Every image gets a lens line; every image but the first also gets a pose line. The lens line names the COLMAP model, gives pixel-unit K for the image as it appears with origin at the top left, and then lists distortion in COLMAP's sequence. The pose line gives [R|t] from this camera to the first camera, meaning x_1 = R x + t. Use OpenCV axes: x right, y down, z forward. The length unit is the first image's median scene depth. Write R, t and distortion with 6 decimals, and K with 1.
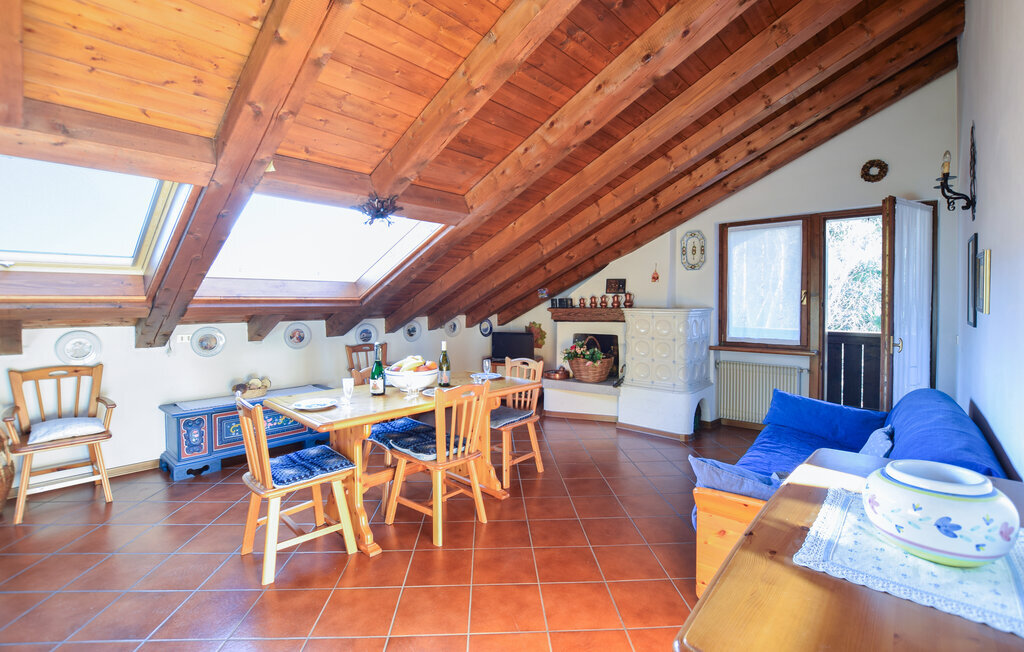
lens RADIAL K [[456.5, 0, 517.7], [0, 456.5, 318.8], [0, 0, 1]] dist [-0.027953, 0.002980]
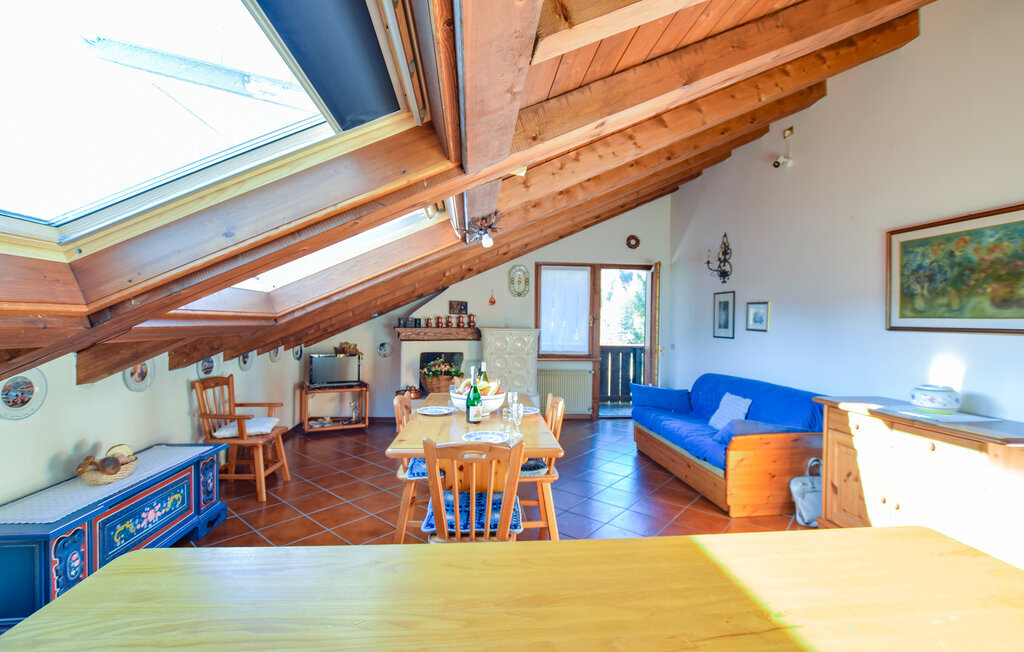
lens RADIAL K [[456.5, 0, 509.0], [0, 456.5, 324.7], [0, 0, 1]] dist [-0.027953, 0.002980]
pose [[0.686063, 0.007611, 0.727502, -0.529417], [0.010123, 0.999749, -0.020005, -0.008428], [-0.727472, 0.021089, 0.685813, 0.174127]]
